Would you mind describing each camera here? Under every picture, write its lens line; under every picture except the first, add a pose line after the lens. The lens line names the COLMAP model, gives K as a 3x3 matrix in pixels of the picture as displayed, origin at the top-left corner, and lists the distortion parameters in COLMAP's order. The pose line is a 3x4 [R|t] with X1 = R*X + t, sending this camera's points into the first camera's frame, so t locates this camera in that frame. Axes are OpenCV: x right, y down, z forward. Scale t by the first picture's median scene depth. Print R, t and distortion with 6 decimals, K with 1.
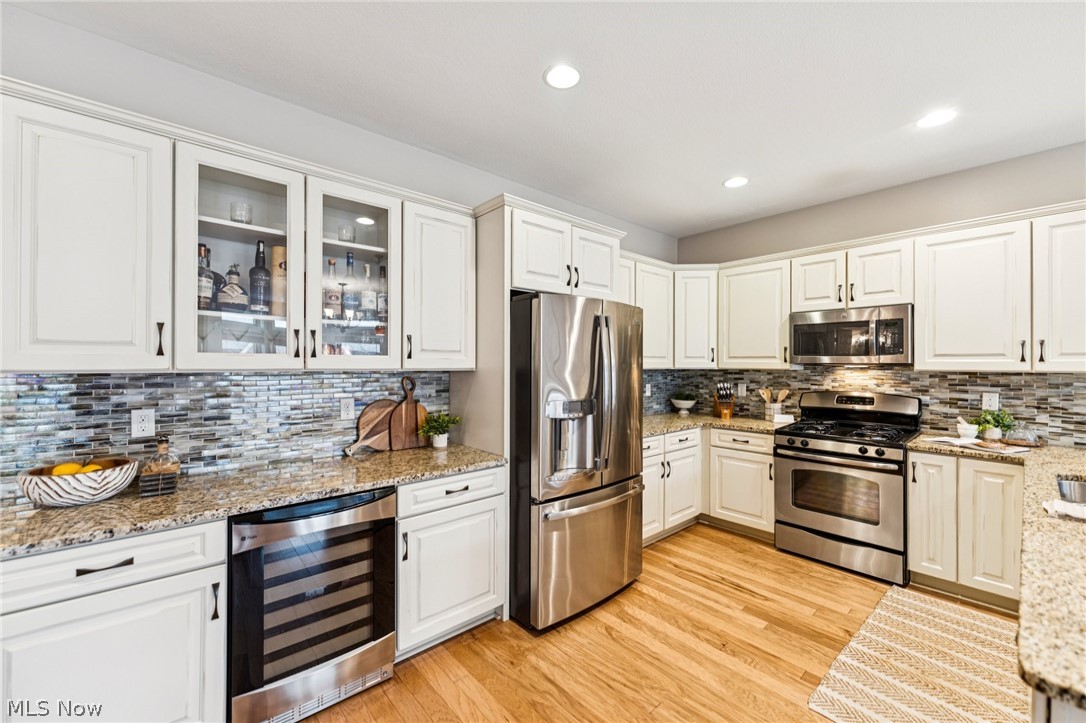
lens RADIAL K [[432.0, 0, 541.1], [0, 432.0, 362.2], [0, 0, 1]] dist [-0.001835, -0.000356]
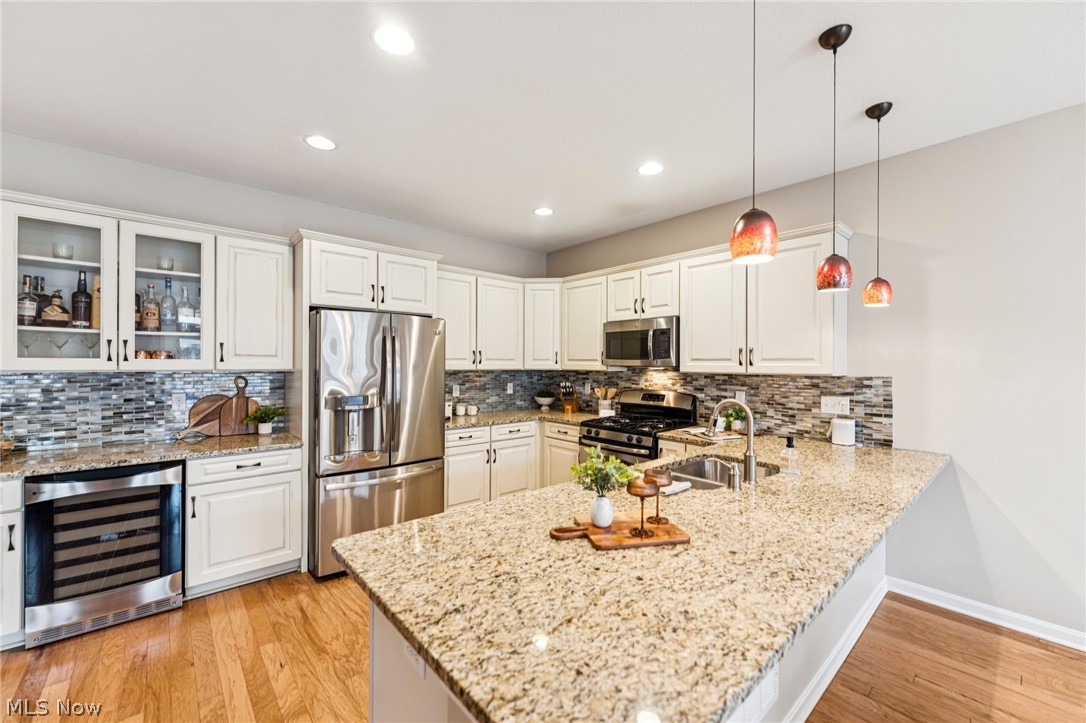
lens RADIAL K [[434.0, 0, 543.0], [0, 434.0, 363.1], [0, 0, 1]] dist [-0.000455, -0.000431]
pose [[0.999993, 0.003170, -0.002055, 0.533059], [-0.003162, 0.999986, 0.004229, -0.010635], [0.002069, -0.004223, 0.999989, -0.216473]]
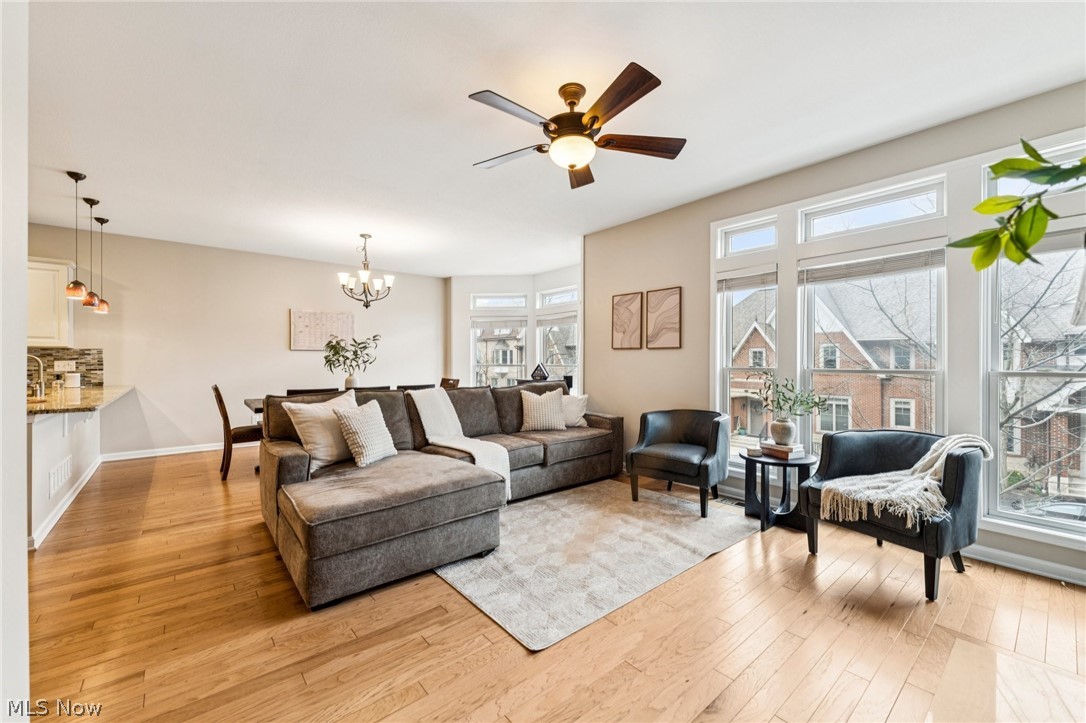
lens RADIAL K [[432.0, 0, 541.1], [0, 432.0, 362.2], [0, 0, 1]] dist [-0.001835, -0.000356]
pose [[0.028945, -0.006936, 0.999557, -0.510902], [-0.005112, 0.999962, 0.007087, 0.059614], [-0.999568, -0.005315, 0.028909, -1.202943]]
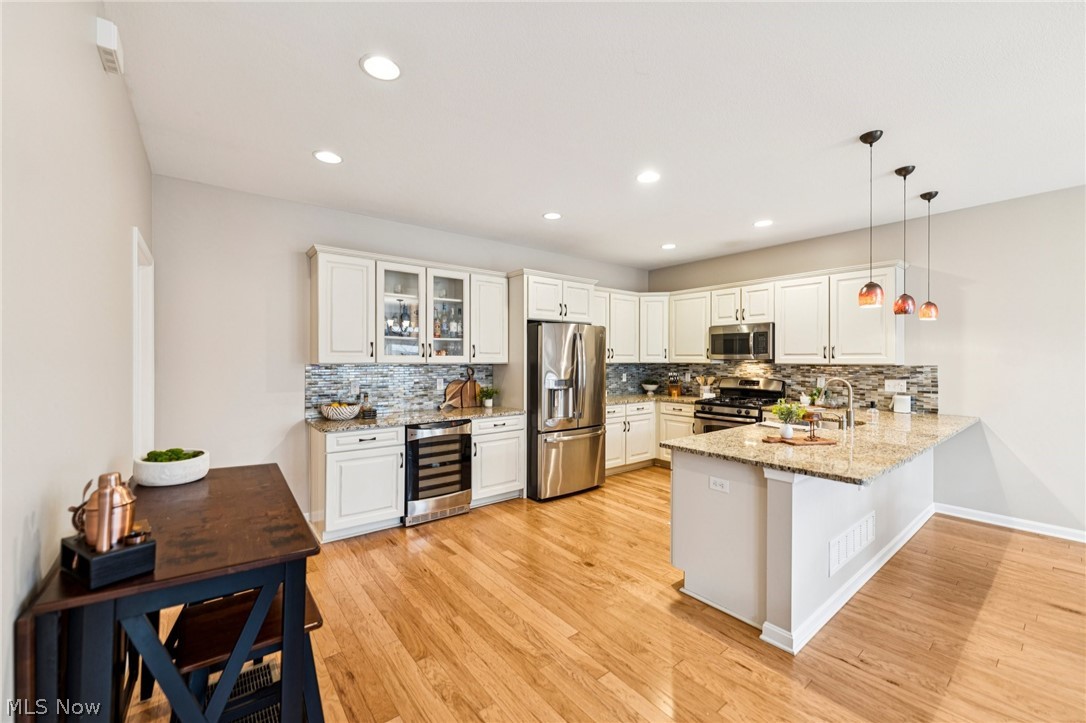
lens RADIAL K [[434.3, 0, 543.1], [0, 434.3, 359.9], [0, 0, 1]] dist [-0.000443, -0.000120]
pose [[0.998483, -0.001155, -0.055043, 0.087300], [0.001492, 0.999980, 0.006094, -0.006968], [0.055035, -0.006167, 0.998465, -0.750183]]
